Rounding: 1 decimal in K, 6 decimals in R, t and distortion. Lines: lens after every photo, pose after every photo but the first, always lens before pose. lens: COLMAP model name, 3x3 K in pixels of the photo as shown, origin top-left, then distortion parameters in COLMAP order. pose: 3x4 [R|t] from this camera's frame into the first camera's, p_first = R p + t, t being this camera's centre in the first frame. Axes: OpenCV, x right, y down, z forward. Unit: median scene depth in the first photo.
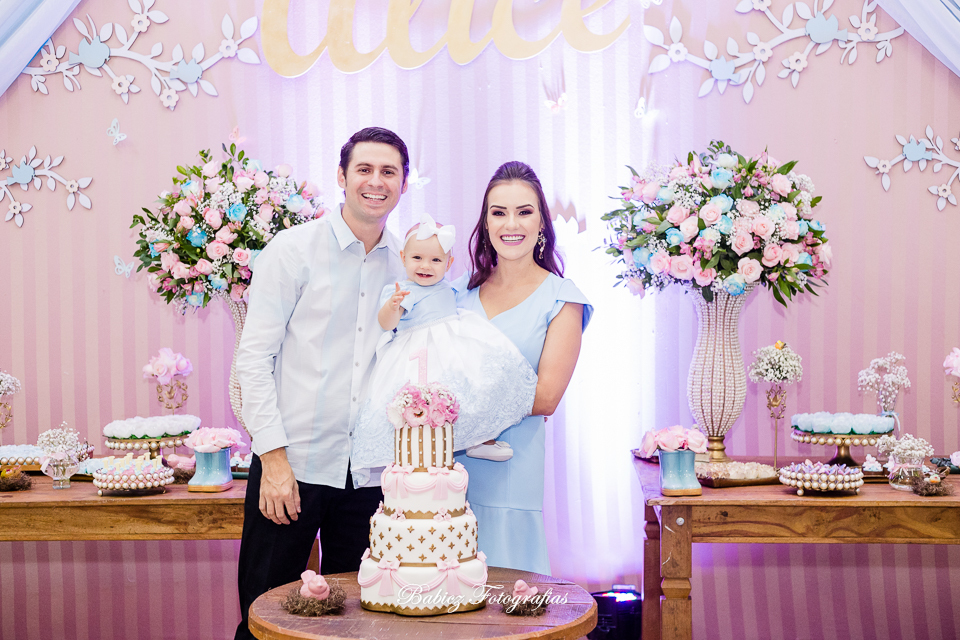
lens RADIAL K [[1440.9, 0, 481.2], [0, 1440.9, 333.4], [0, 0, 1]] dist [0.013701, -0.025511]
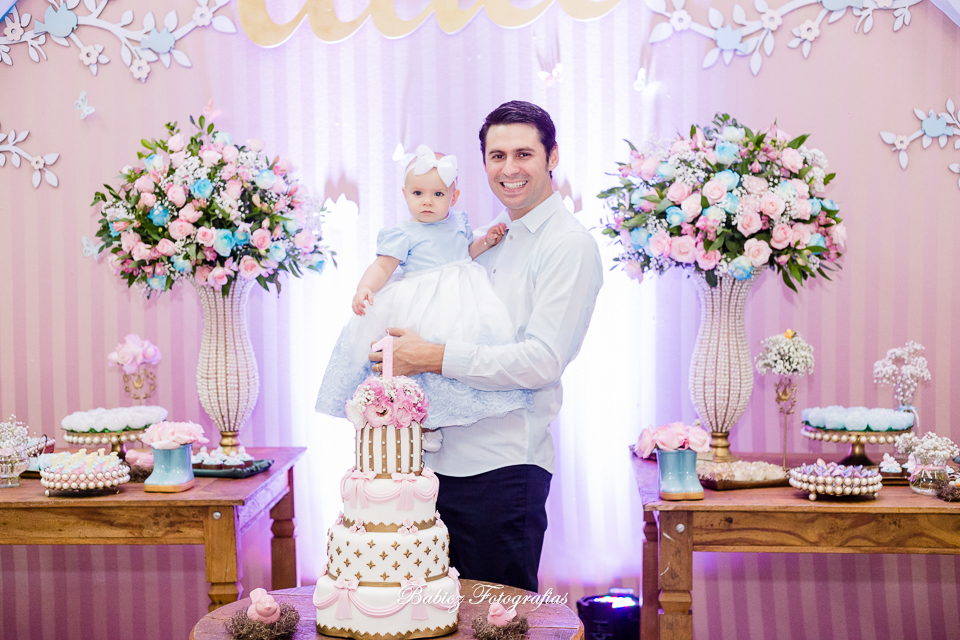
lens RADIAL K [[1390.5, 0, 480.0], [0, 1390.5, 320.0], [0, 0, 1]] dist [0.003440, 0.028959]
pose [[0.999938, 0.003079, -0.010669, 0.018764], [-0.003060, 0.999994, 0.001726, -0.001805], [0.010675, -0.001693, 0.999942, 0.109376]]
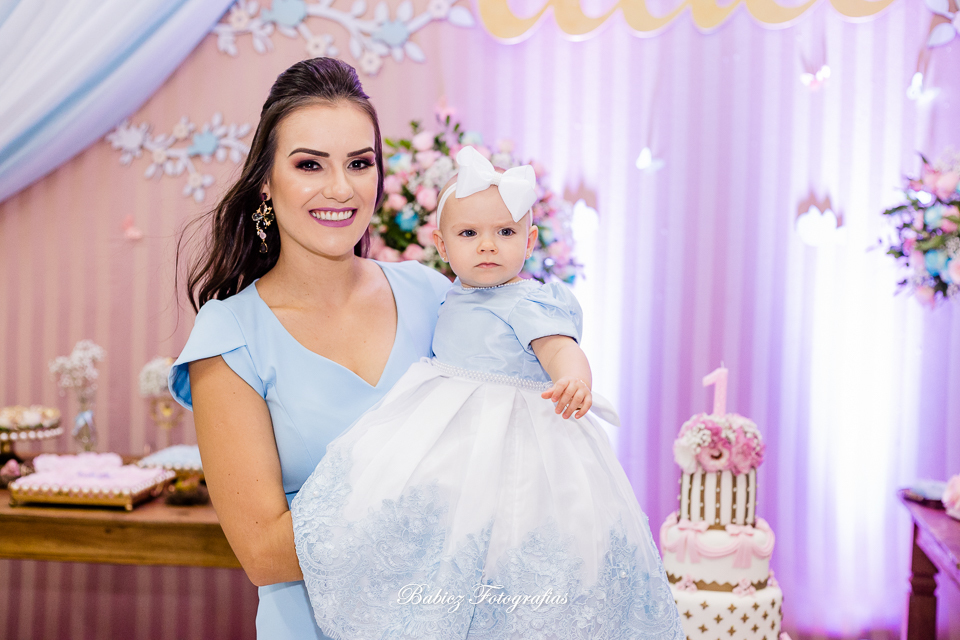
lens RADIAL K [[1401.4, 0, 478.9], [0, 1401.4, 320.4], [0, 0, 1]] dist [0.007253, -0.009703]
pose [[0.995204, 0.040344, -0.089111, -0.078074], [-0.040410, 0.999183, 0.001058, -0.009339], [0.089081, 0.002549, 0.996021, 0.171104]]
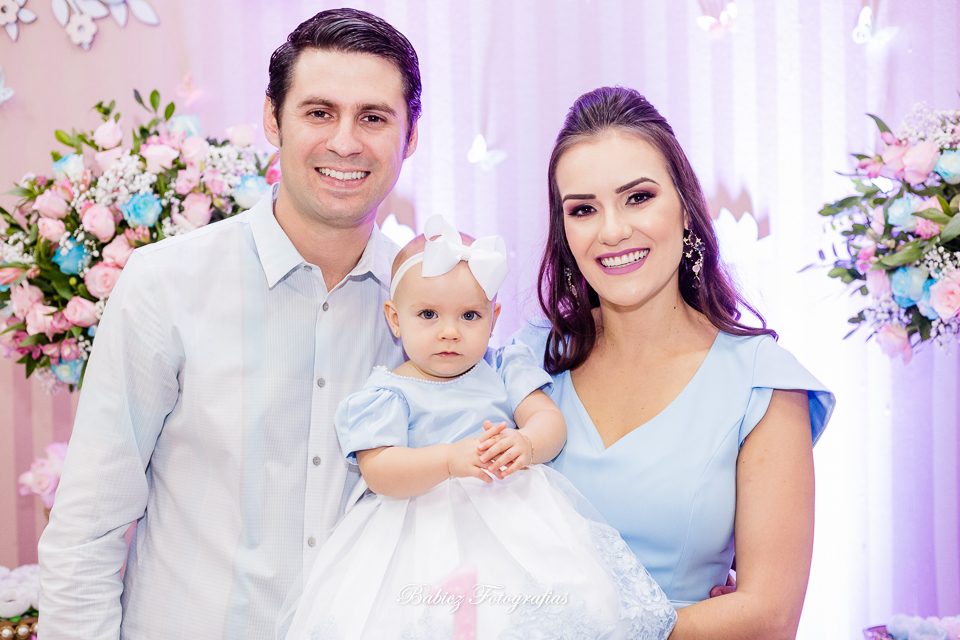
lens RADIAL K [[1401.4, 0, 478.9], [0, 1401.4, 320.4], [0, 0, 1]] dist [0.007253, -0.009703]
pose [[0.997838, -0.008051, -0.065227, -0.010371], [0.007192, 0.999885, -0.013388, -0.034910], [0.065328, 0.012889, 0.997781, 0.488426]]
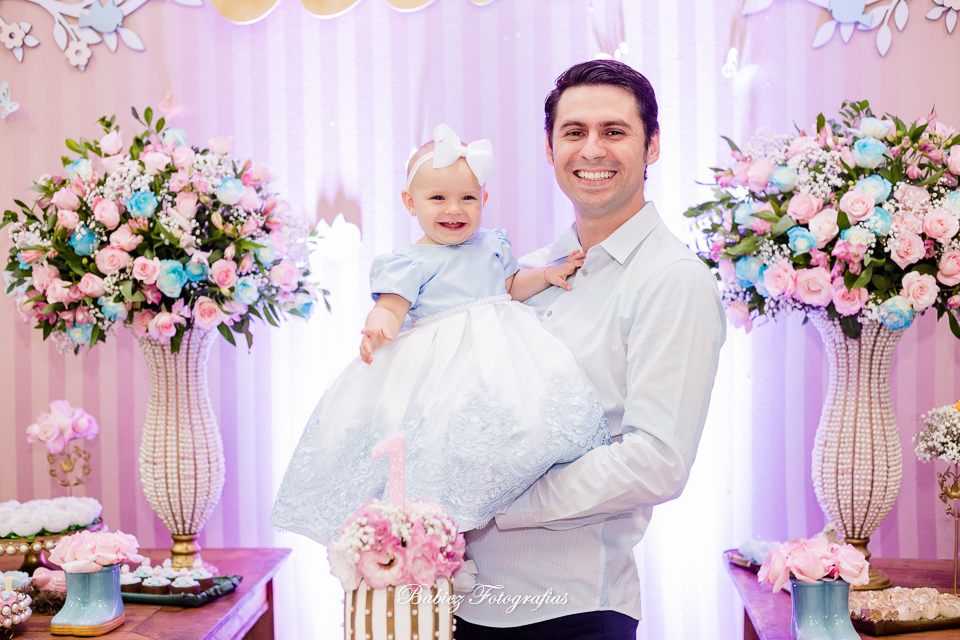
lens RADIAL K [[1401.4, 0, 478.9], [0, 1401.4, 320.4], [0, 0, 1]] dist [0.007253, -0.009703]
pose [[0.999773, 0.001031, -0.021275, 0.000896], [-0.001498, 0.999758, -0.021937, -0.015947], [0.021247, 0.021964, 0.999533, 0.354382]]
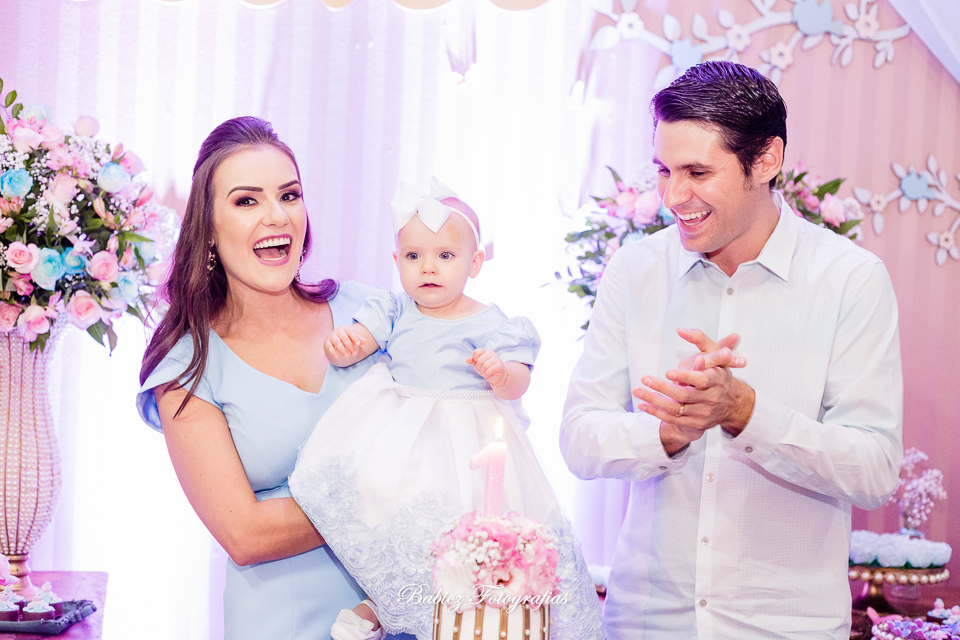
lens RADIAL K [[1401.4, 0, 478.9], [0, 1401.4, 320.4], [0, 0, 1]] dist [0.007253, -0.009703]
pose [[0.962614, 0.058406, 0.264505, -0.134777], [-0.046499, 0.997612, -0.051061, -0.006320], [-0.266856, 0.036853, 0.963032, 0.388870]]
